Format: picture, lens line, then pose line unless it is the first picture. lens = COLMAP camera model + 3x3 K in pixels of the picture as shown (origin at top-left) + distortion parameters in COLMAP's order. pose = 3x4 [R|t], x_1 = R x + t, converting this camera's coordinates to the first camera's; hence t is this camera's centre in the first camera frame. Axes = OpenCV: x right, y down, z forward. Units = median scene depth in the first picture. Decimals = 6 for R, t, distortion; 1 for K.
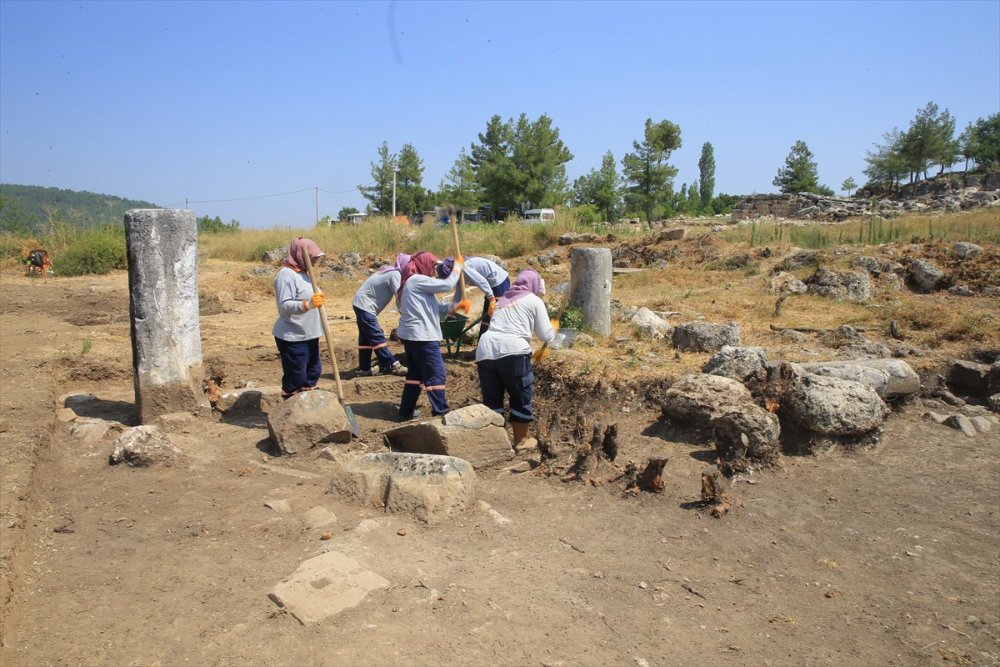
lens RADIAL K [[716.1, 0, 500.0], [0, 716.1, 333.5], [0, 0, 1]] dist [-0.094967, 0.093273]
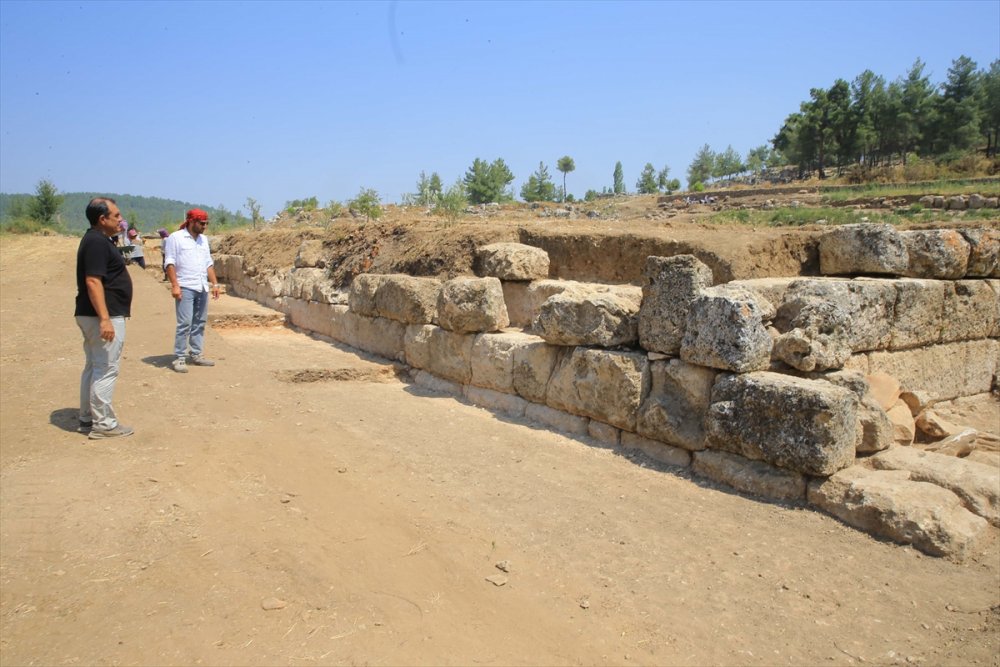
lens RADIAL K [[716.1, 0, 500.0], [0, 716.1, 333.5], [0, 0, 1]] dist [-0.094967, 0.093273]
pose [[0.998190, -0.007528, -0.059673, 0.165349], [0.007671, 0.999968, 0.002170, 0.179352], [0.059655, -0.002624, 0.998216, -0.963331]]
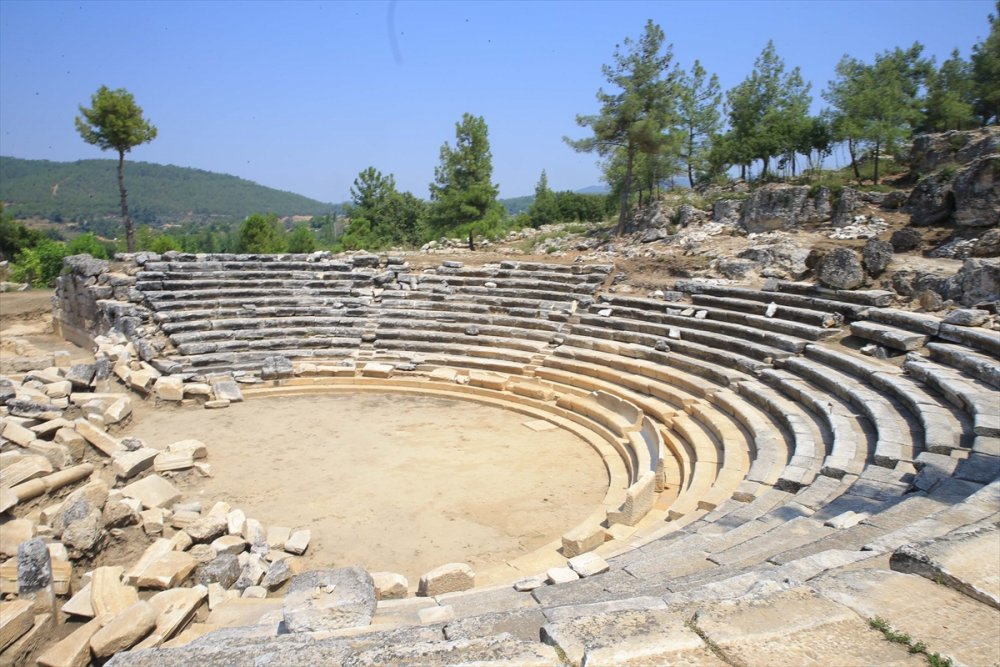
lens RADIAL K [[716.1, 0, 500.0], [0, 716.1, 333.5], [0, 0, 1]] dist [-0.094967, 0.093273]
pose [[0.989444, 0.022539, -0.143149, 0.591131], [-0.016069, 0.998803, 0.046188, -0.161235], [0.144019, -0.043401, 0.988623, 0.559138]]
